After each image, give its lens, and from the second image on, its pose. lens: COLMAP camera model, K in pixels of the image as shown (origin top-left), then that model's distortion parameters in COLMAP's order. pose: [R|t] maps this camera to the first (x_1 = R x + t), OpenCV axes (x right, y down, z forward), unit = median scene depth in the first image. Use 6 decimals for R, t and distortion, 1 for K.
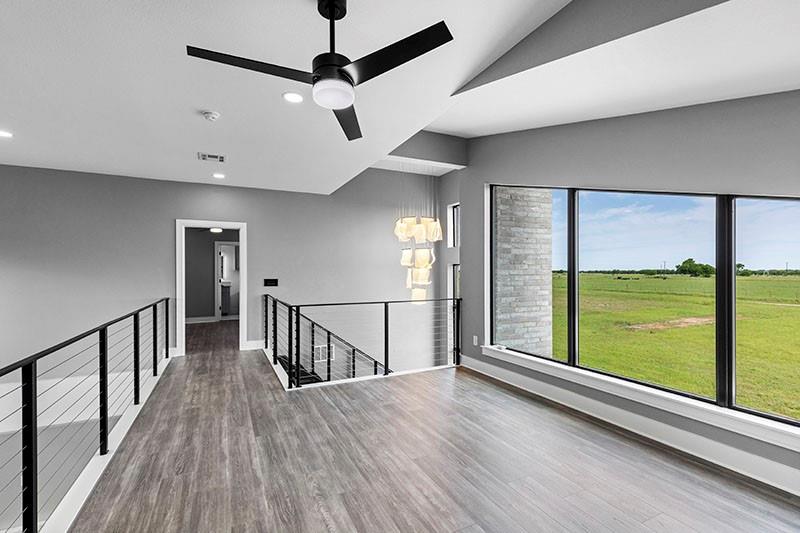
lens RADIAL K [[365.8, 0, 395.0], [0, 365.8, 268.2], [0, 0, 1]] dist [0.001005, 0.000266]
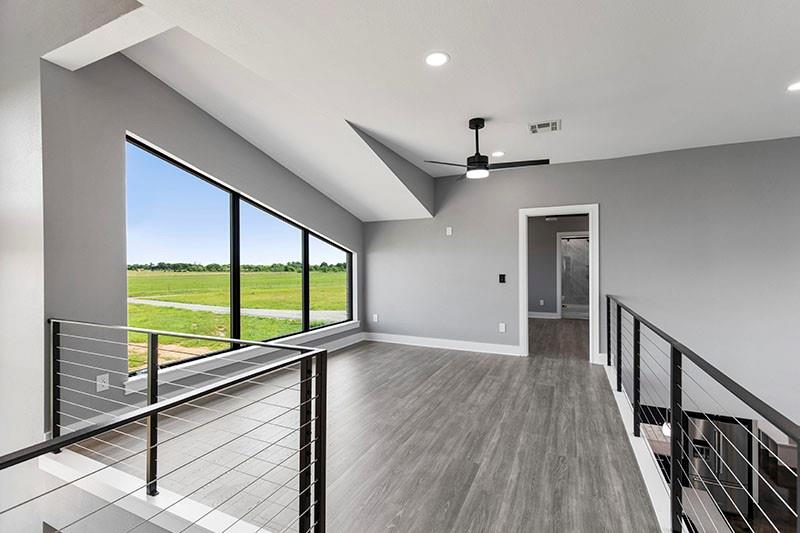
lens RADIAL K [[365.8, 0, 396.2], [0, 365.8, 268.1], [0, 0, 1]] dist [0.001005, 0.000266]
pose [[-0.633573, 0.001790, 0.773681, -0.981305], [-0.003251, 0.999982, -0.004976, 0.019577], [-0.773676, -0.005668, -0.633556, 1.816451]]
